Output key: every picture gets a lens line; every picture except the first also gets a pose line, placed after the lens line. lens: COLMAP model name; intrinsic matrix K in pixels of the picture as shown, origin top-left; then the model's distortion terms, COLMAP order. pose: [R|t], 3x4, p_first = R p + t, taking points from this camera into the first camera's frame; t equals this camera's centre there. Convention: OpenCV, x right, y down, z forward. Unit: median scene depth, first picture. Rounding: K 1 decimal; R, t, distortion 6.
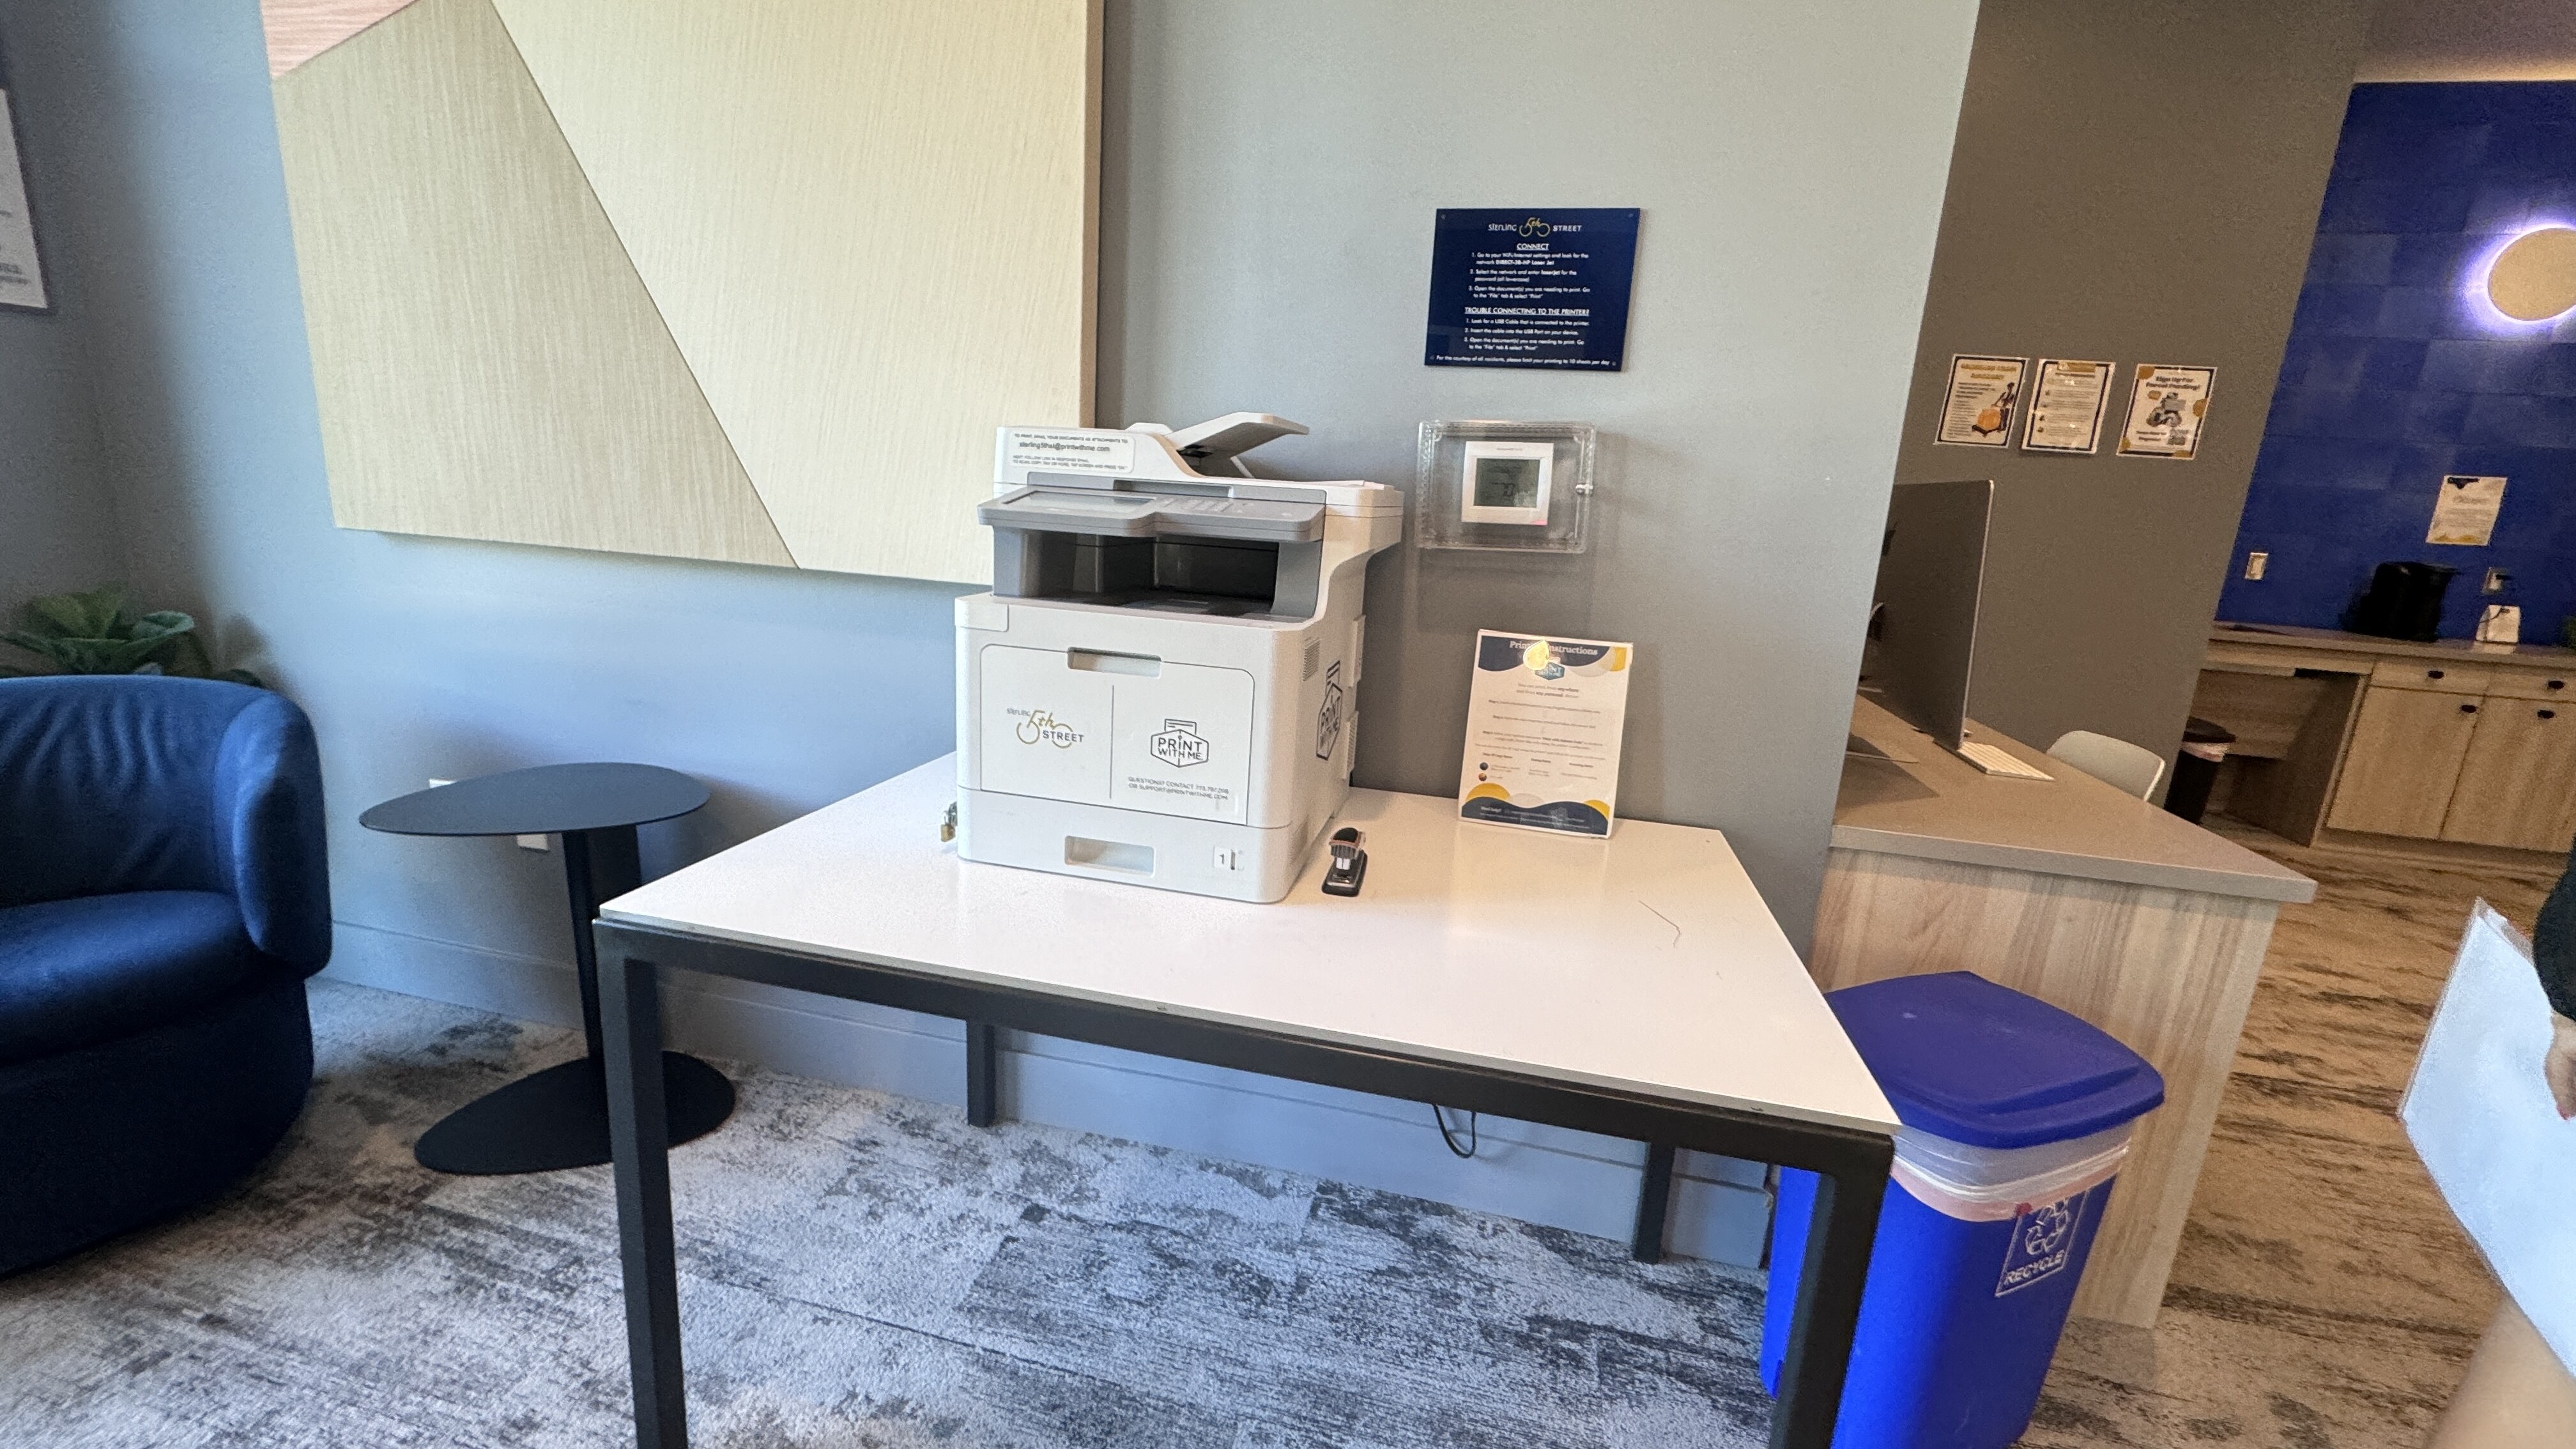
lens RADIAL K [[1022.7, 0, 1286.6], [0, 1022.7, 716.6], [0, 0, 1]] dist [-0.000378, -0.000336]
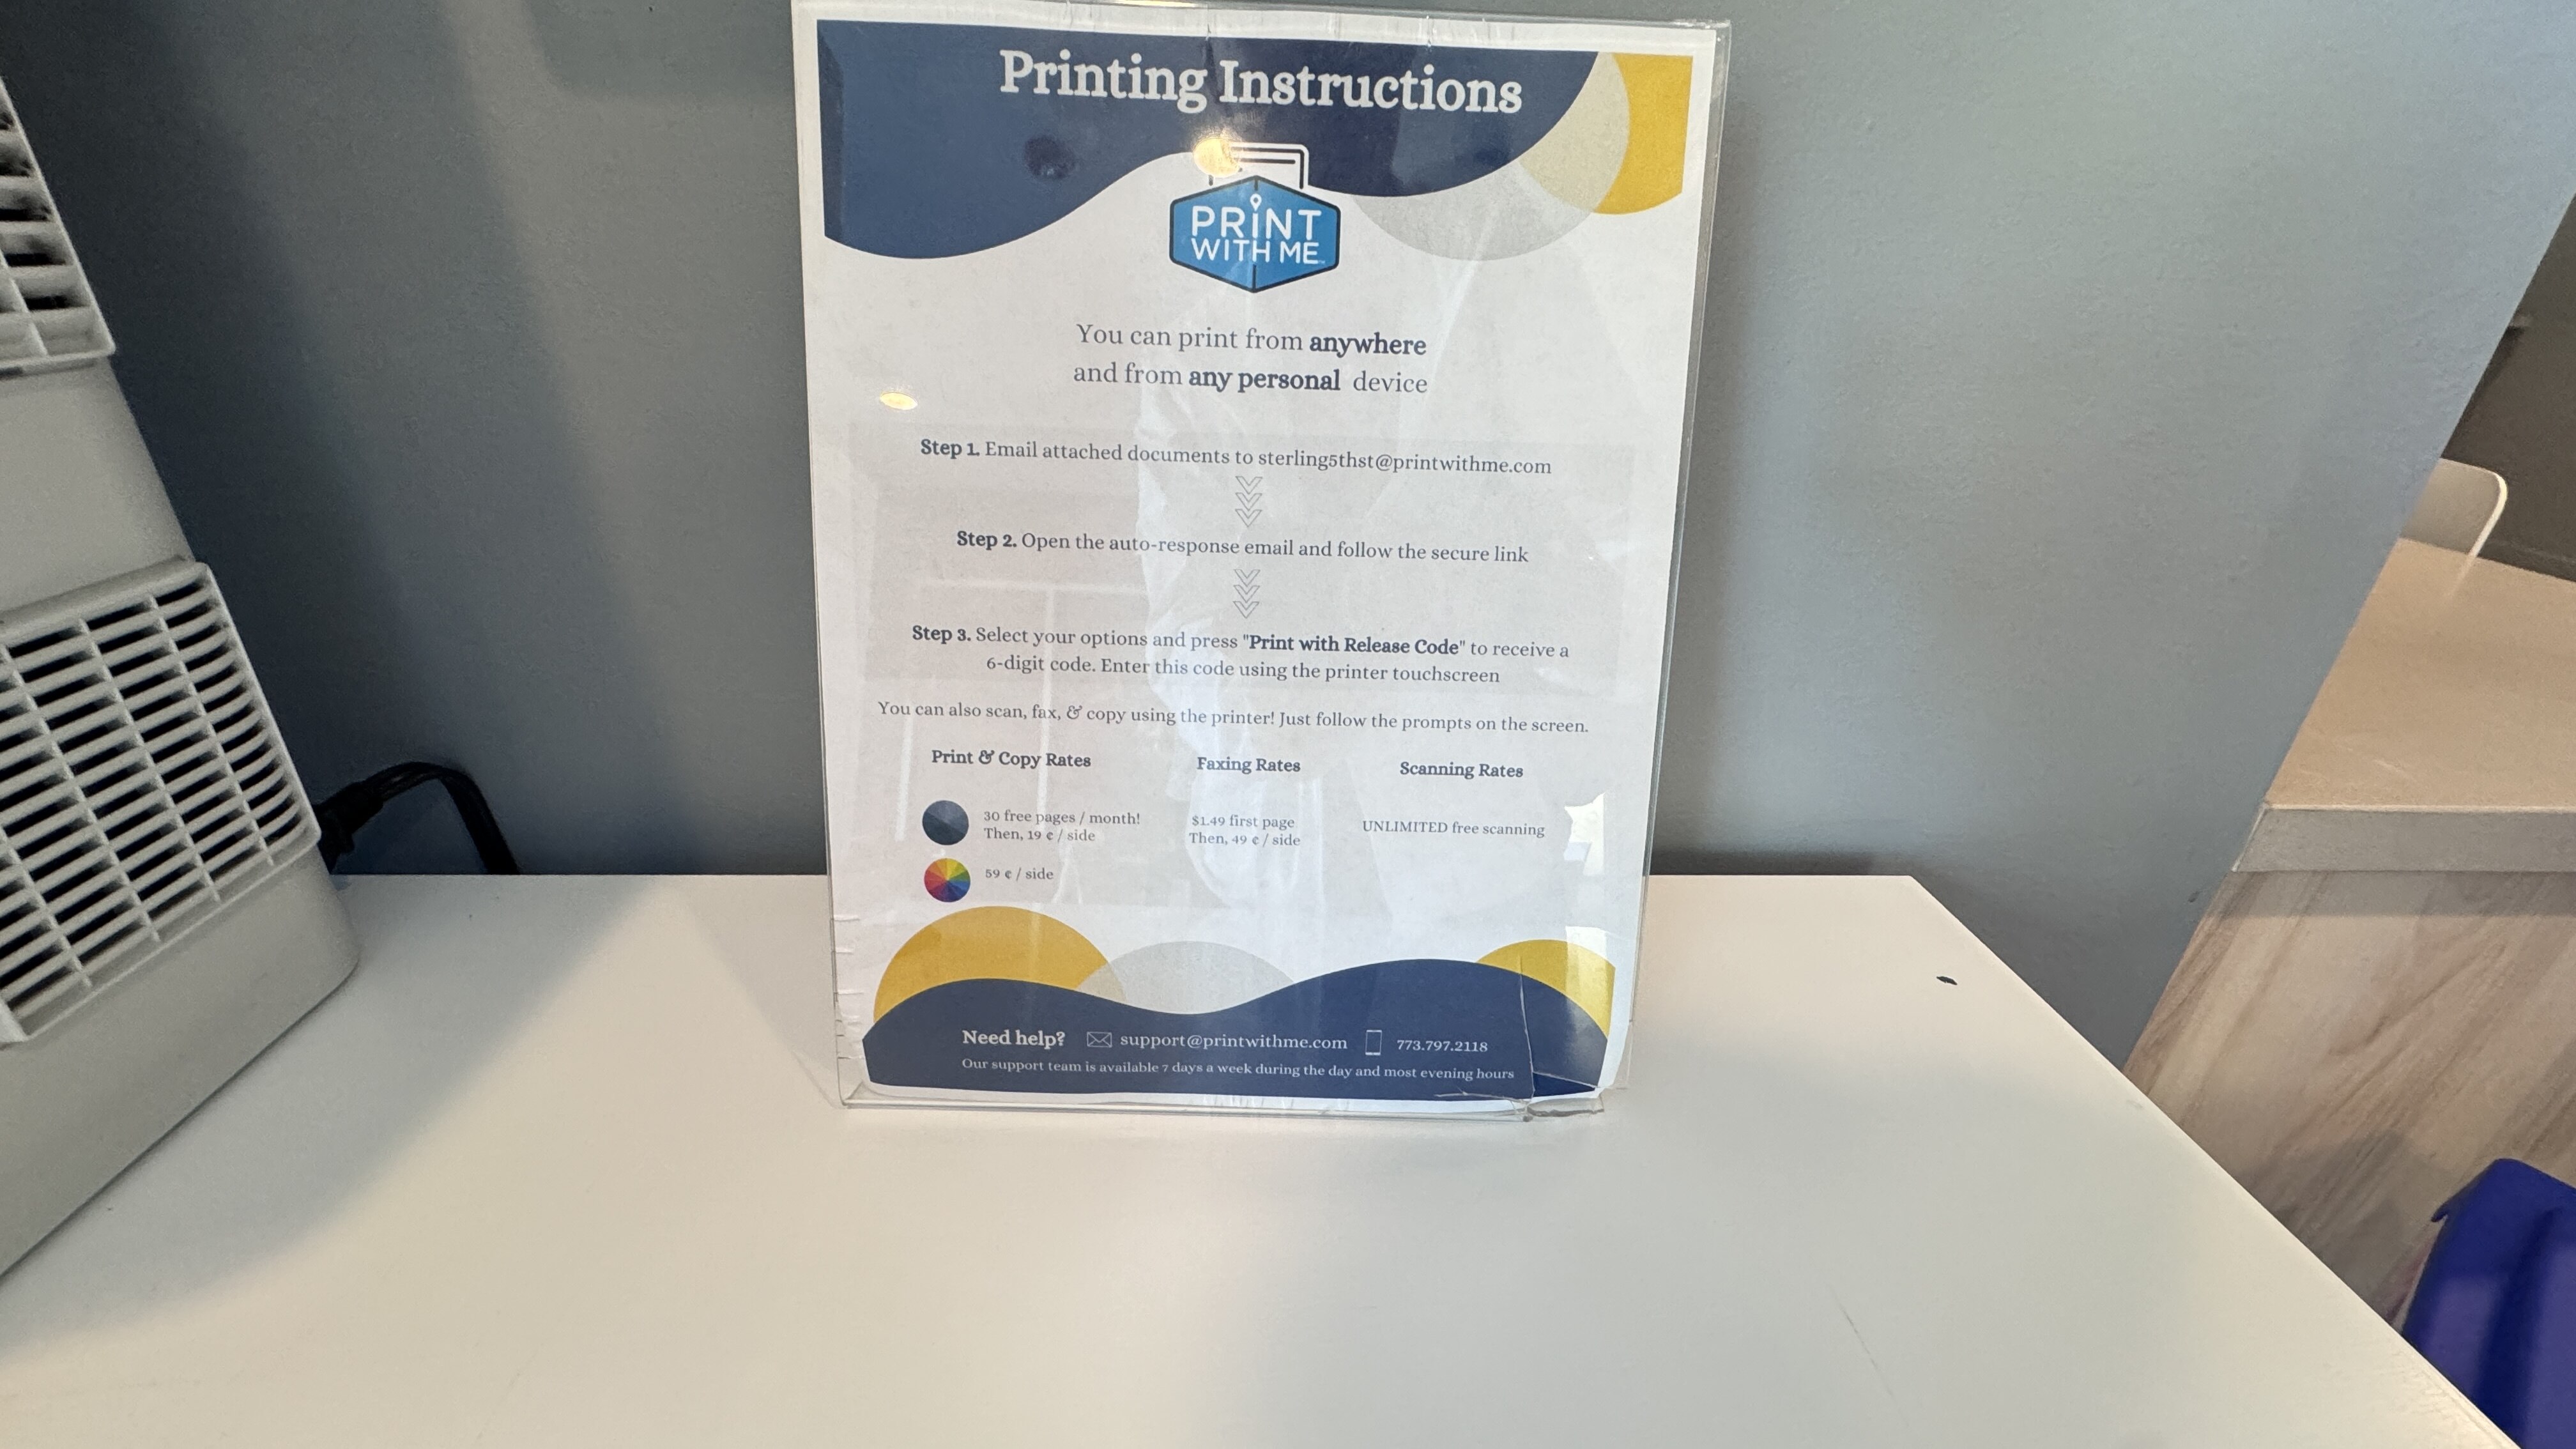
lens RADIAL K [[1022.7, 0, 1286.6], [0, 1022.7, 716.6], [0, 0, 1]] dist [-0.000378, -0.000336]
pose [[0.960369, -0.138899, 0.241659, 0.210846], [0.074447, 0.963318, 0.257831, -0.011749], [-0.268607, -0.229622, 0.935481, 0.822330]]
